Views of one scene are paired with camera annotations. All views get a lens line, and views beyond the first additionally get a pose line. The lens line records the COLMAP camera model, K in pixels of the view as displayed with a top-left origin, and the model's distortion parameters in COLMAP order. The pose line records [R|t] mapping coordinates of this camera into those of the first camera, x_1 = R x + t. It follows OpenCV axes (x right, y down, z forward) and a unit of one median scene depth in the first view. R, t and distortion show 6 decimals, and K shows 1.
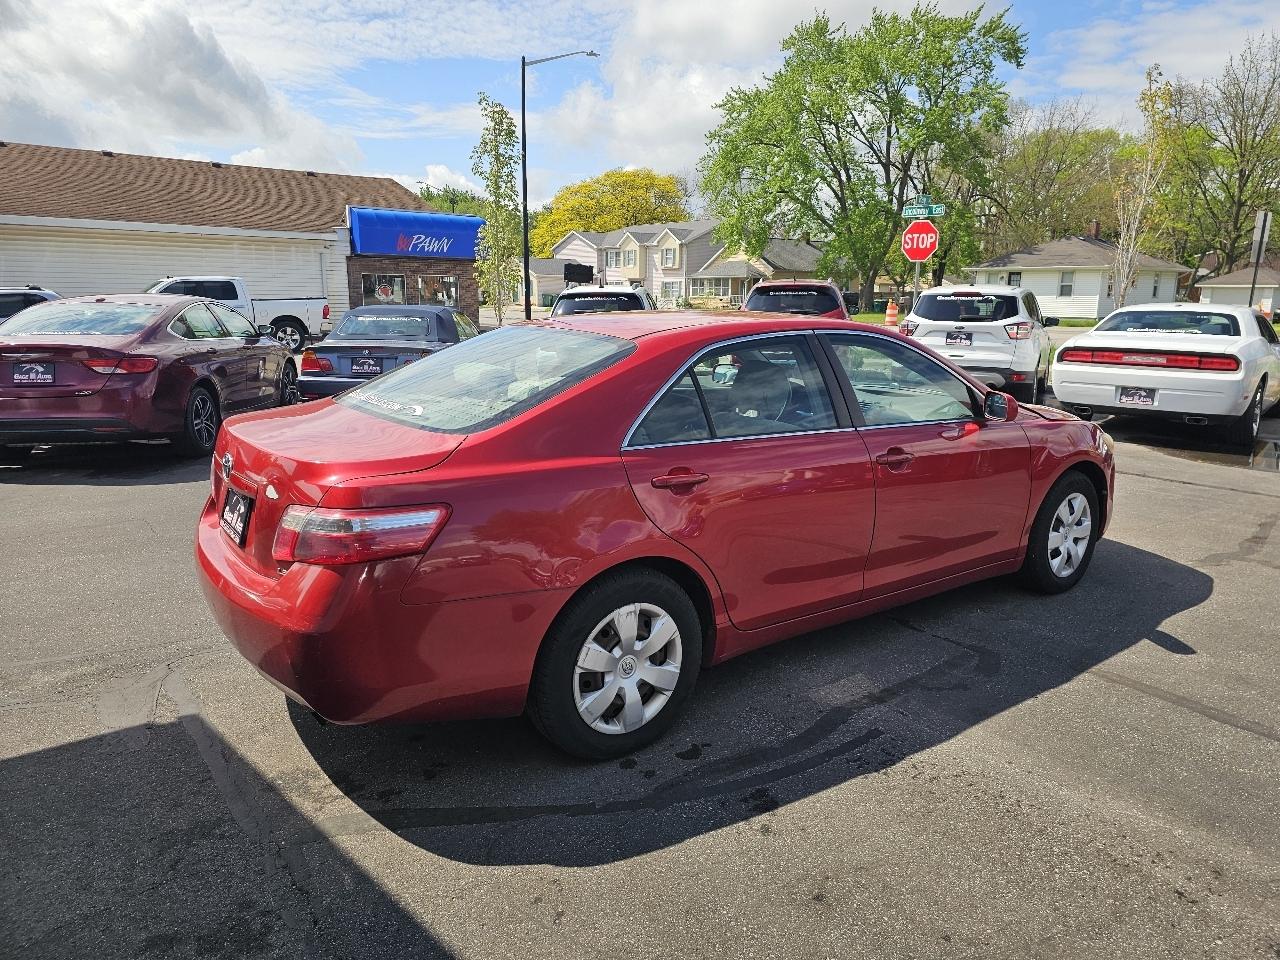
lens RADIAL K [[857.5, 0, 645.1], [0, 857.5, 453.7], [0, 0, 1]] dist [0.061330, -0.053966]
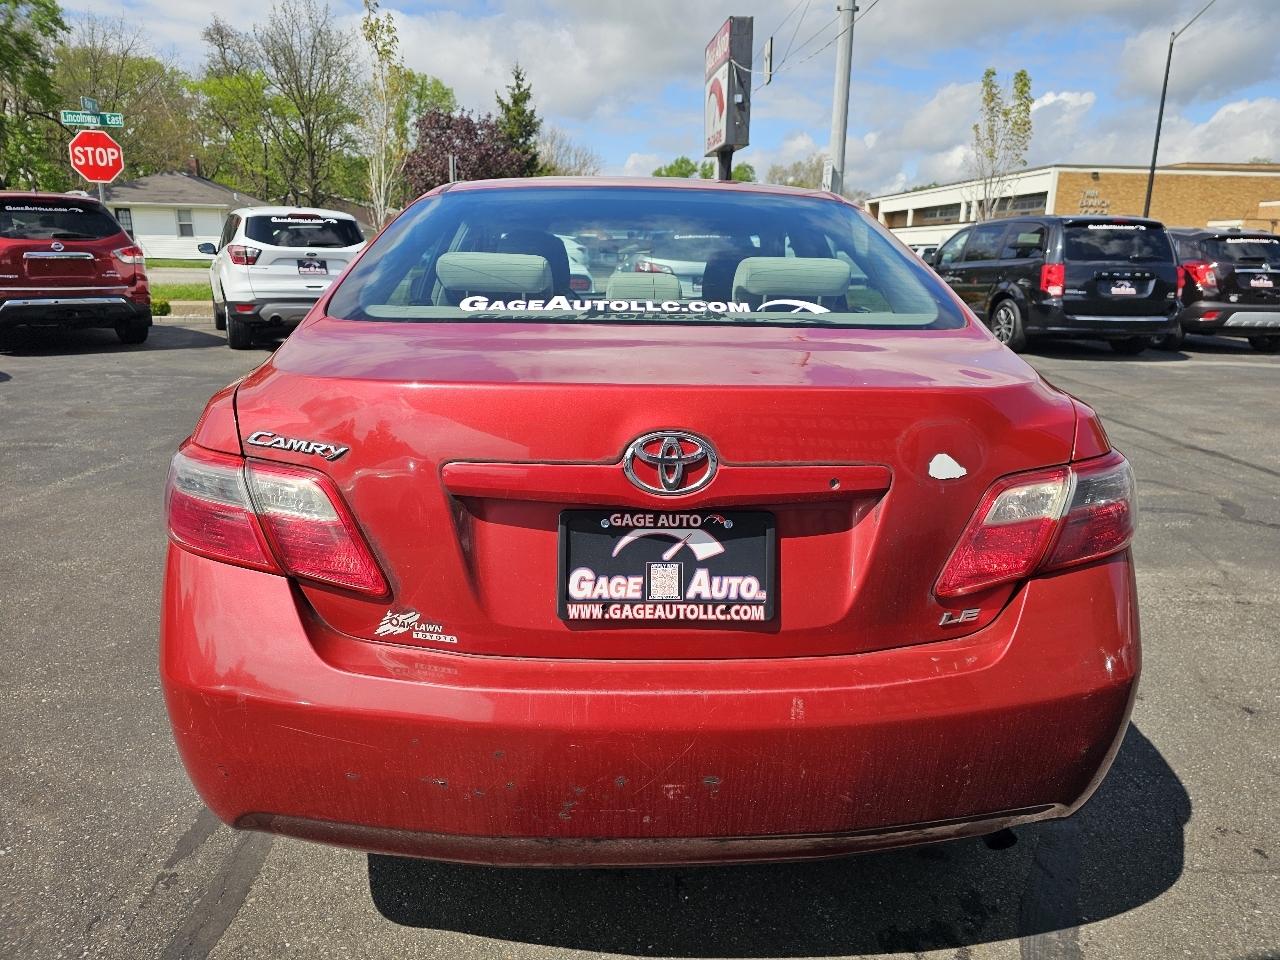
lens RADIAL K [[857.5, 0, 649.3], [0, 857.5, 489.7], [0, 0, 1]] dist [0.061330, -0.053966]
pose [[0.561358, -0.221660, 0.797336, -0.149699], [0.142580, 0.974960, 0.170657, -0.008083], [-0.815198, 0.017885, 0.578906, 0.140470]]
